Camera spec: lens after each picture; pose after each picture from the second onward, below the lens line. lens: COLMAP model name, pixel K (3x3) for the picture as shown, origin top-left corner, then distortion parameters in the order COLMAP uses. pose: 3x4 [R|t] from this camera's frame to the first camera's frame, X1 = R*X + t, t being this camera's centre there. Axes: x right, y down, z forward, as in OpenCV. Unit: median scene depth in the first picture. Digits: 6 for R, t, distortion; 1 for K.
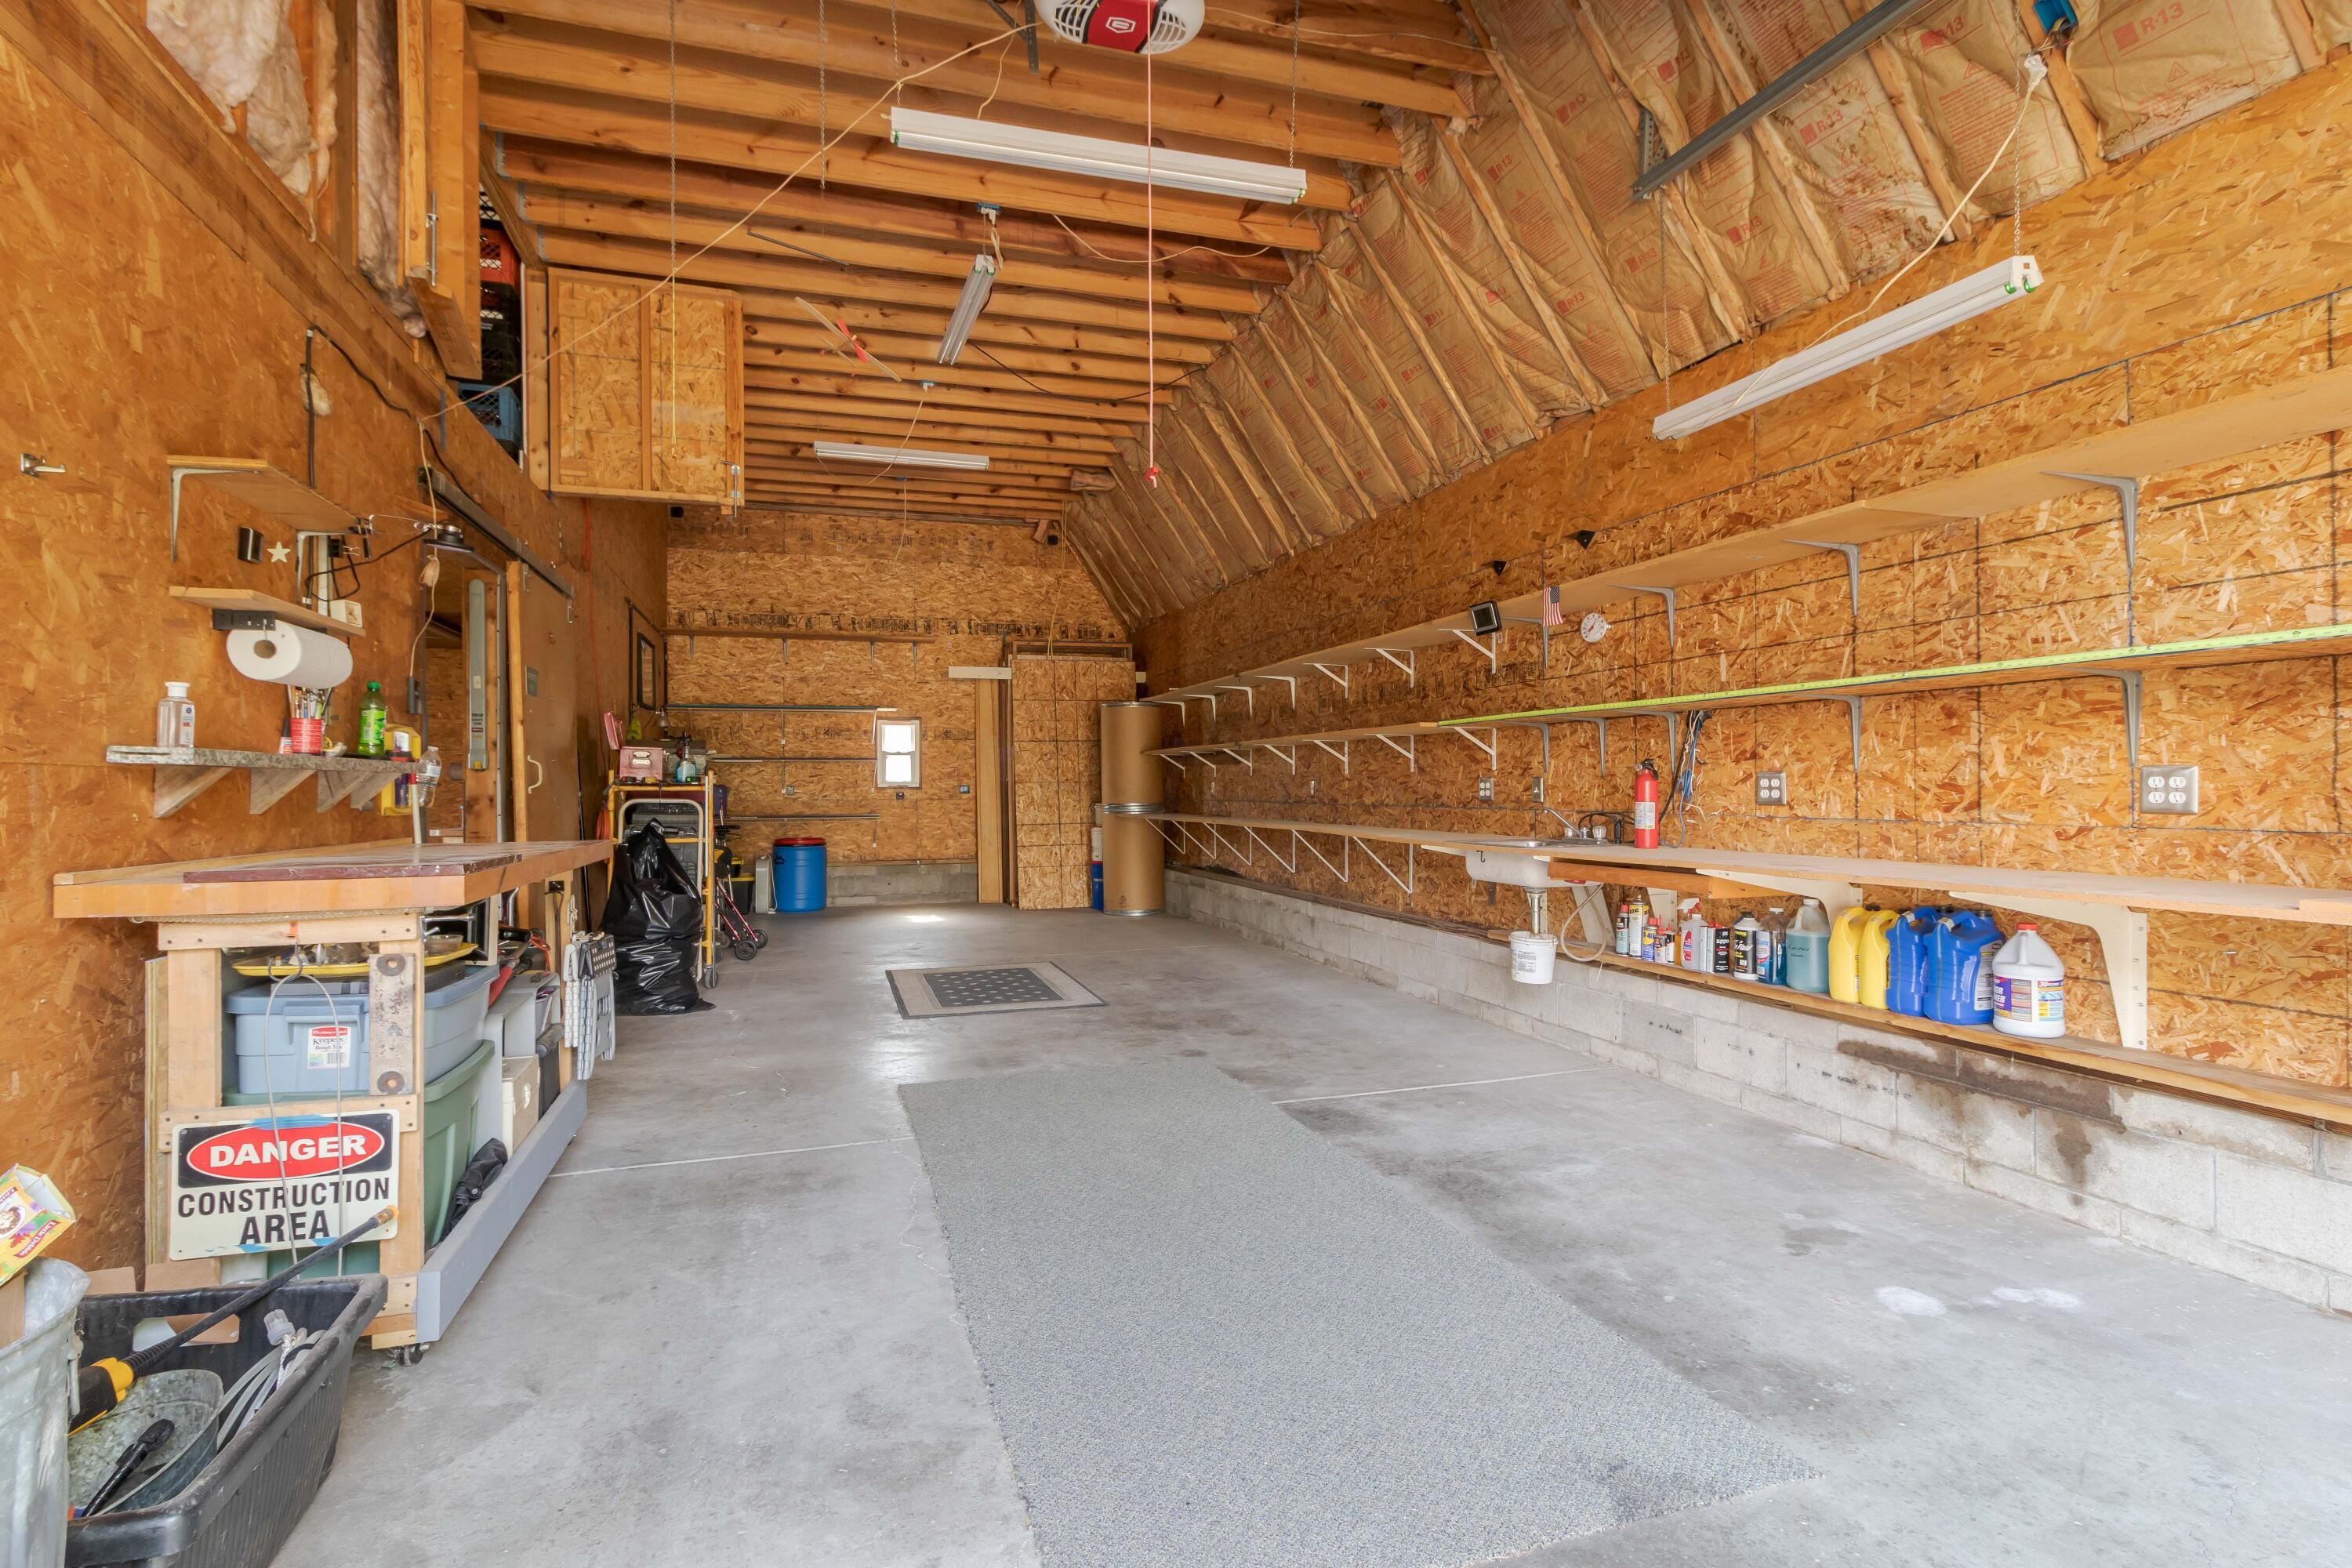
lens RADIAL K [[1105.1, 0, 1181.6], [0, 1105.1, 780.5], [0, 0, 1]] dist [0.005504, -0.000139]
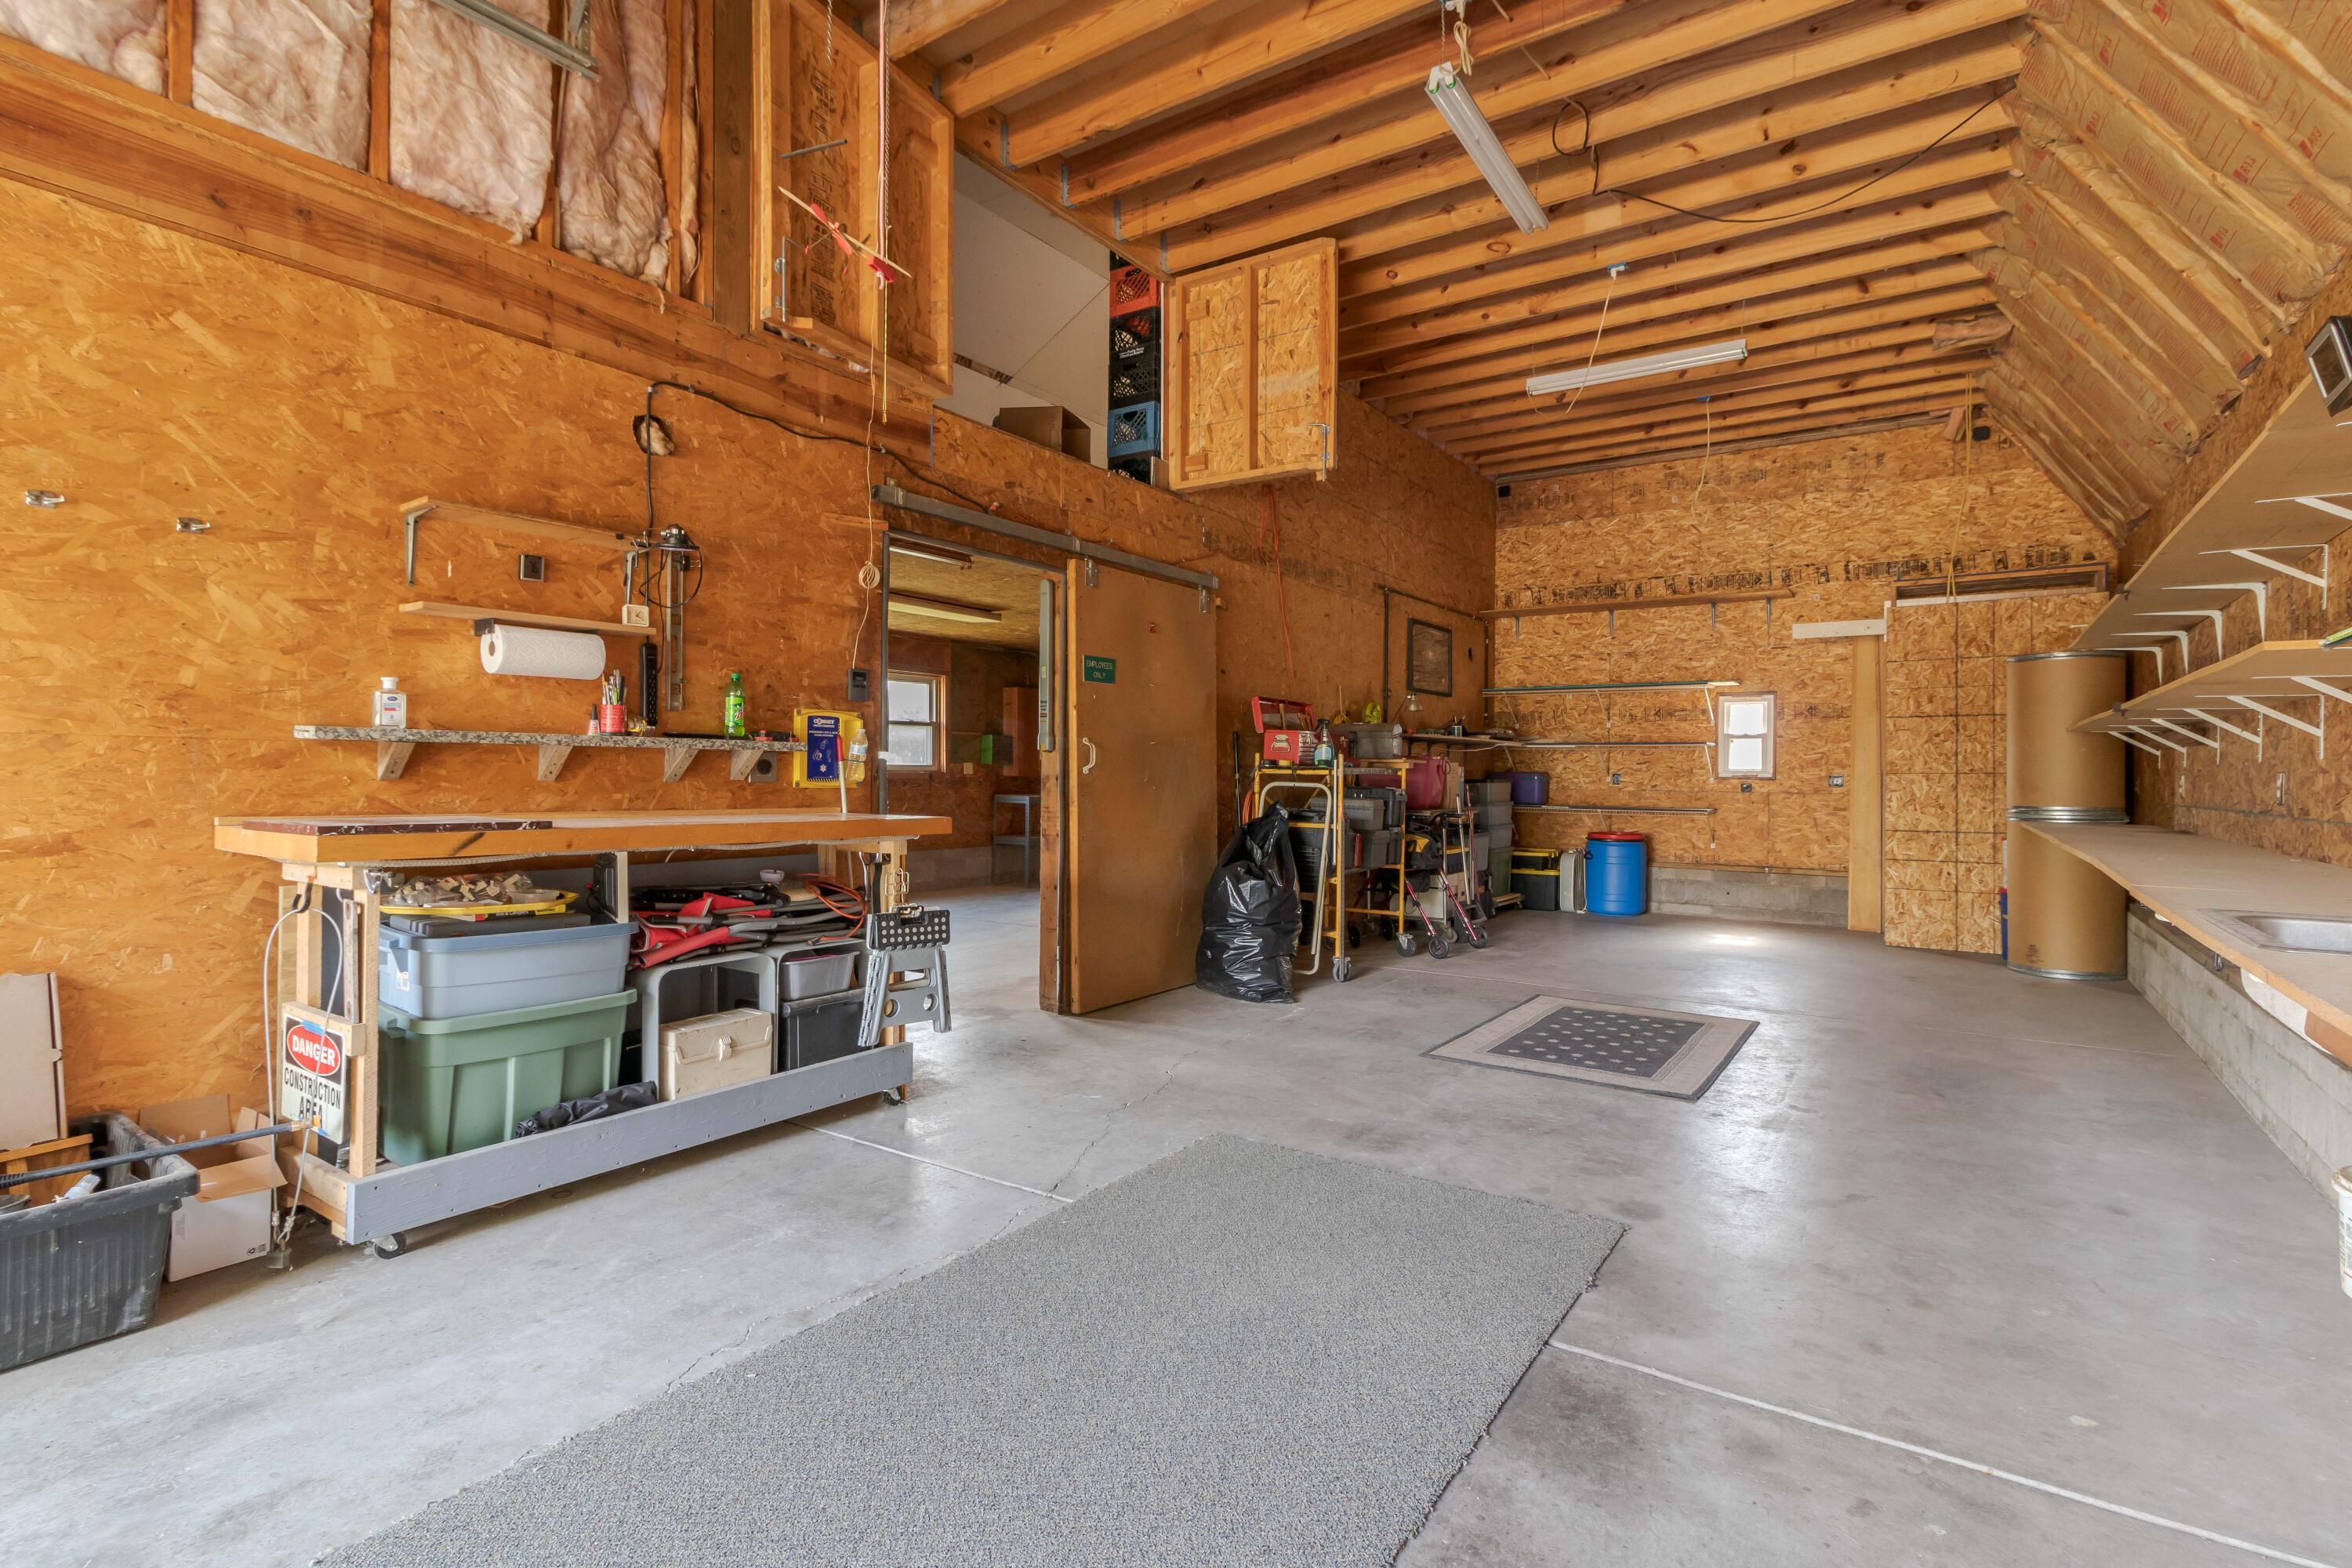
lens RADIAL K [[1105.1, 0, 1177.2], [0, 1105.1, 779.2], [0, 0, 1]] dist [0.005504, -0.000139]
pose [[0.628783, 0.017805, -0.777377, 0.127542], [-0.010844, 0.999841, 0.014129, 0.000535], [0.777505, -0.000454, 0.628877, 0.163877]]
